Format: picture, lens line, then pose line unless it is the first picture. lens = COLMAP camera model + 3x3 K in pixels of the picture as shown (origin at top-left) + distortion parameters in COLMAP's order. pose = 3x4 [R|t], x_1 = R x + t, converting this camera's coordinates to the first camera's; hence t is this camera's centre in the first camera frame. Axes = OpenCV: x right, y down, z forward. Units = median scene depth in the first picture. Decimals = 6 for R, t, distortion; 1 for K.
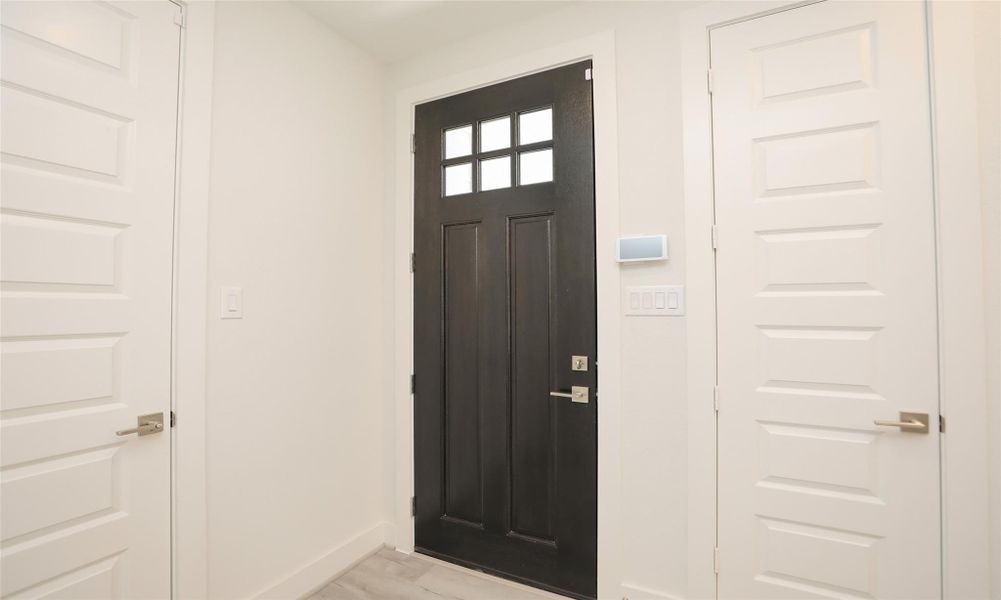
lens RADIAL K [[461.1, 0, 493.3], [0, 461.1, 292.9], [0, 0, 1]] dist [-0.040492, 0.009681]
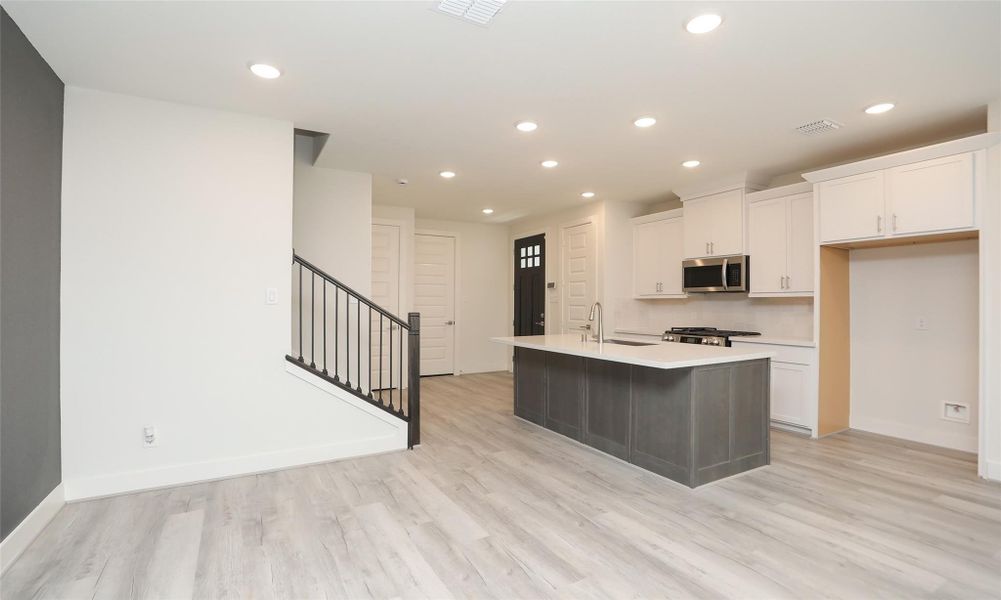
lens RADIAL K [[461.1, 0, 500.2], [0, 461.1, 303.7], [0, 0, 1]] dist [-0.040492, 0.009681]
pose [[0.841912, 0.008942, -0.539540, 1.719711], [0.007636, 0.999565, 0.028481, -0.046914], [0.539560, -0.028098, 0.841478, -2.099936]]
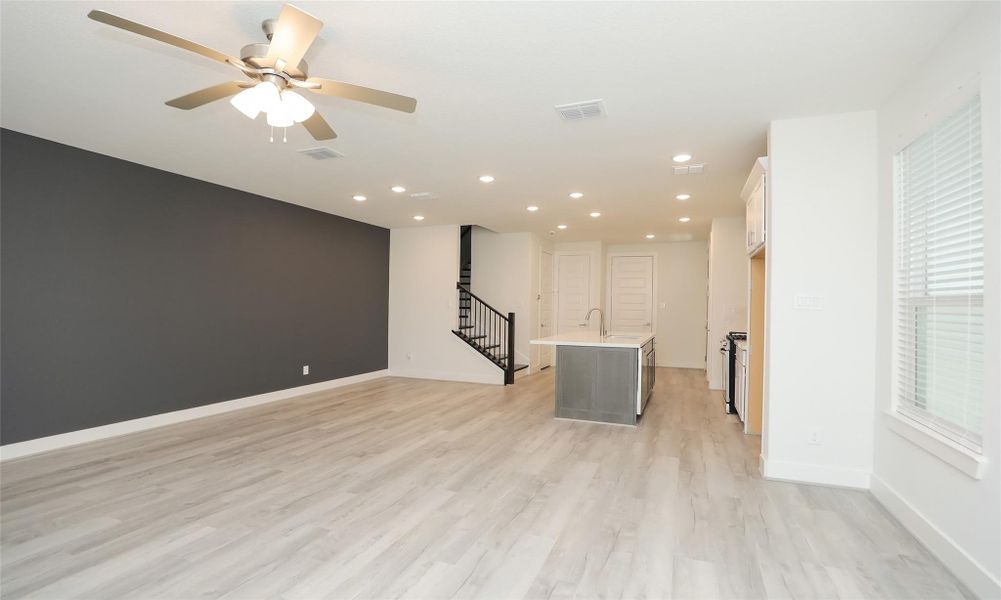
lens RADIAL K [[461.1, 0, 491.7], [0, 461.1, 297.8], [0, 0, 1]] dist [-0.040492, 0.009681]
pose [[0.069247, -0.011450, -0.997534, 3.784167], [0.014857, 0.999835, -0.010445, -0.036174], [0.997489, -0.014097, 0.069406, -1.125168]]
